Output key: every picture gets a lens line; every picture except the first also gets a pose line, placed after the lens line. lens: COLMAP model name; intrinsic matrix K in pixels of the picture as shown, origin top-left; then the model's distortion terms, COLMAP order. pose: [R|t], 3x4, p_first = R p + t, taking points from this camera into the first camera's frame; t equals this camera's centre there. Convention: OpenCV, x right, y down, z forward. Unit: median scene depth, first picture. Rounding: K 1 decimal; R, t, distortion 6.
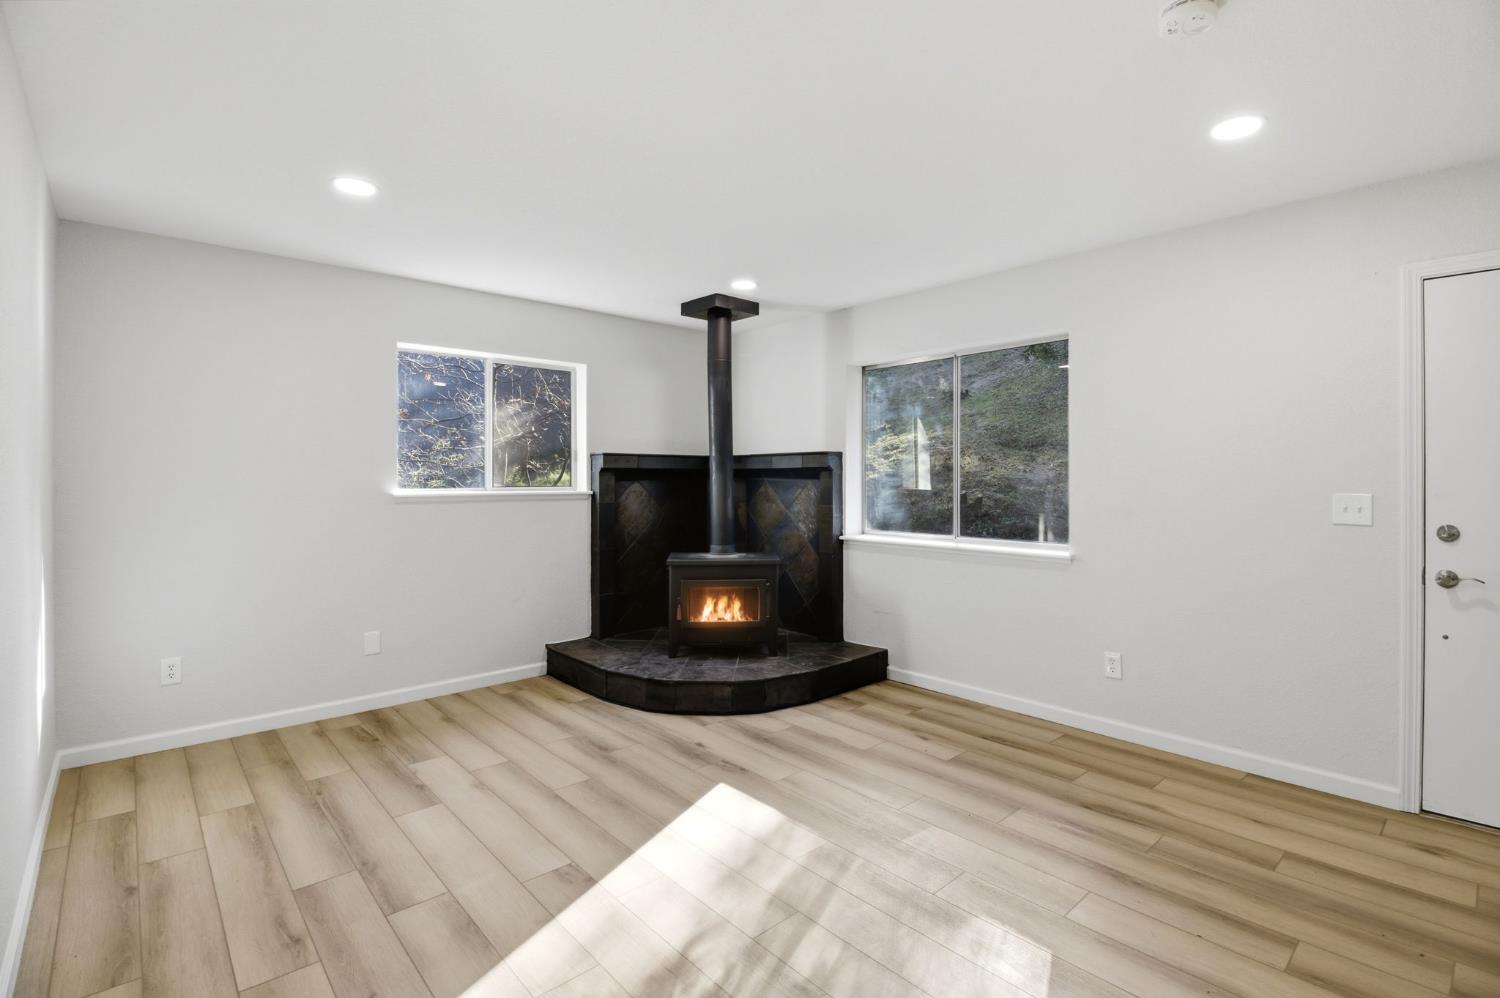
lens RADIAL K [[698.8, 0, 755.4], [0, 698.8, 493.3], [0, 0, 1]] dist [-0.011450, -0.000508]
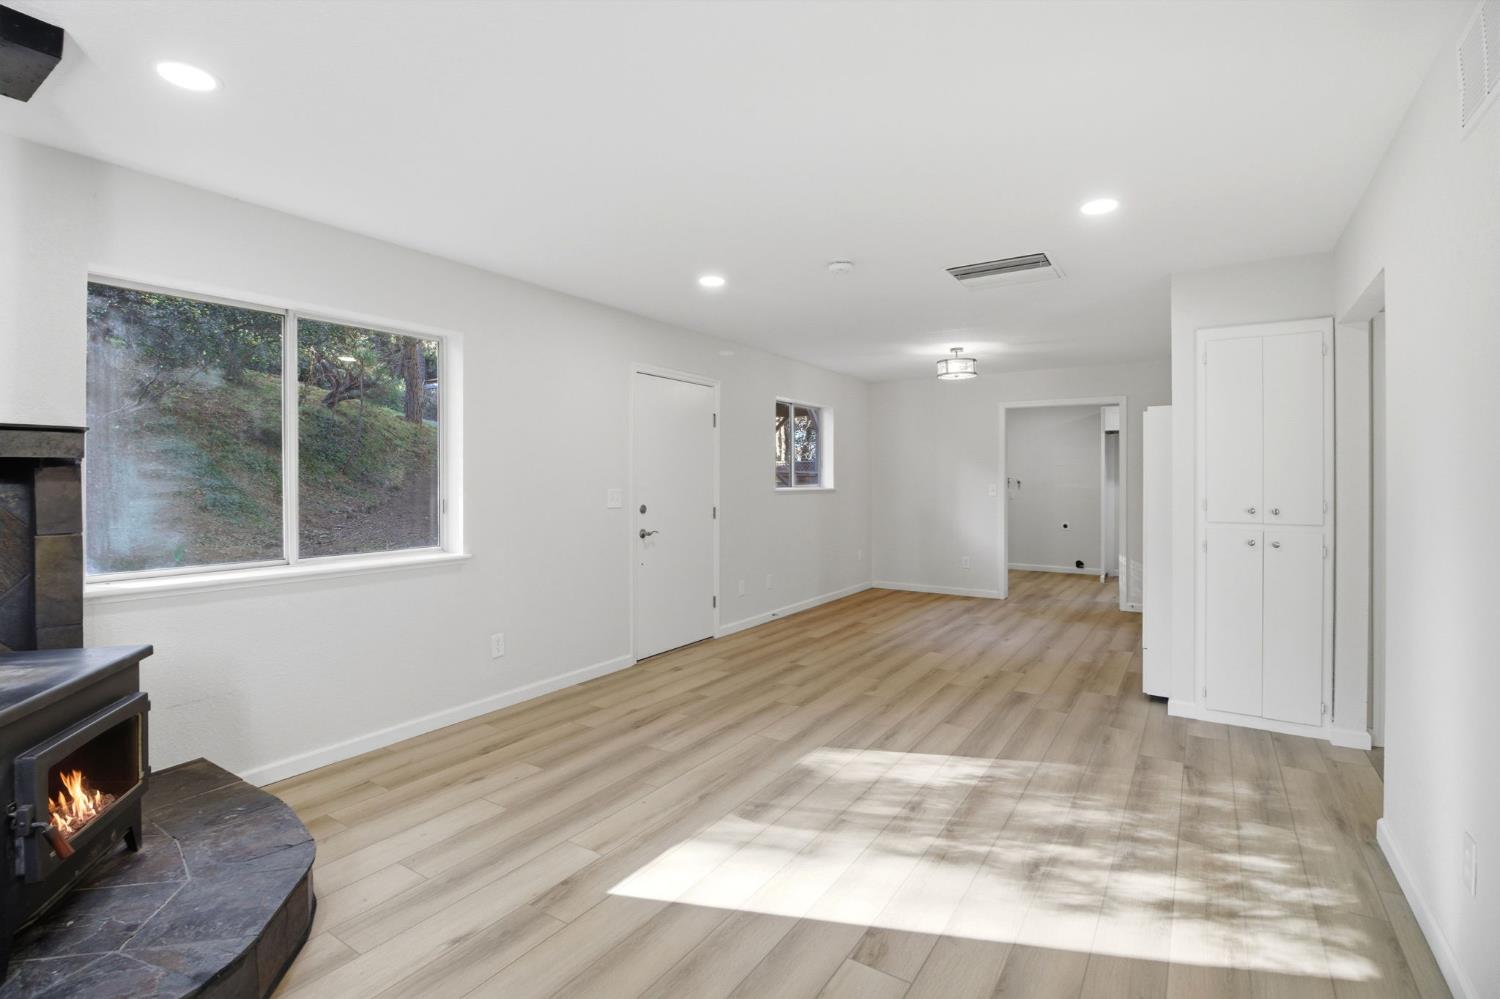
lens RADIAL K [[698.8, 0, 753.4], [0, 698.8, 490.2], [0, 0, 1]] dist [-0.011450, -0.000508]
pose [[-0.263660, -0.014128, 0.964512, -0.884934], [0.019456, 0.999611, 0.019961, -0.025556], [-0.964419, 0.024028, -0.263283, 1.153742]]
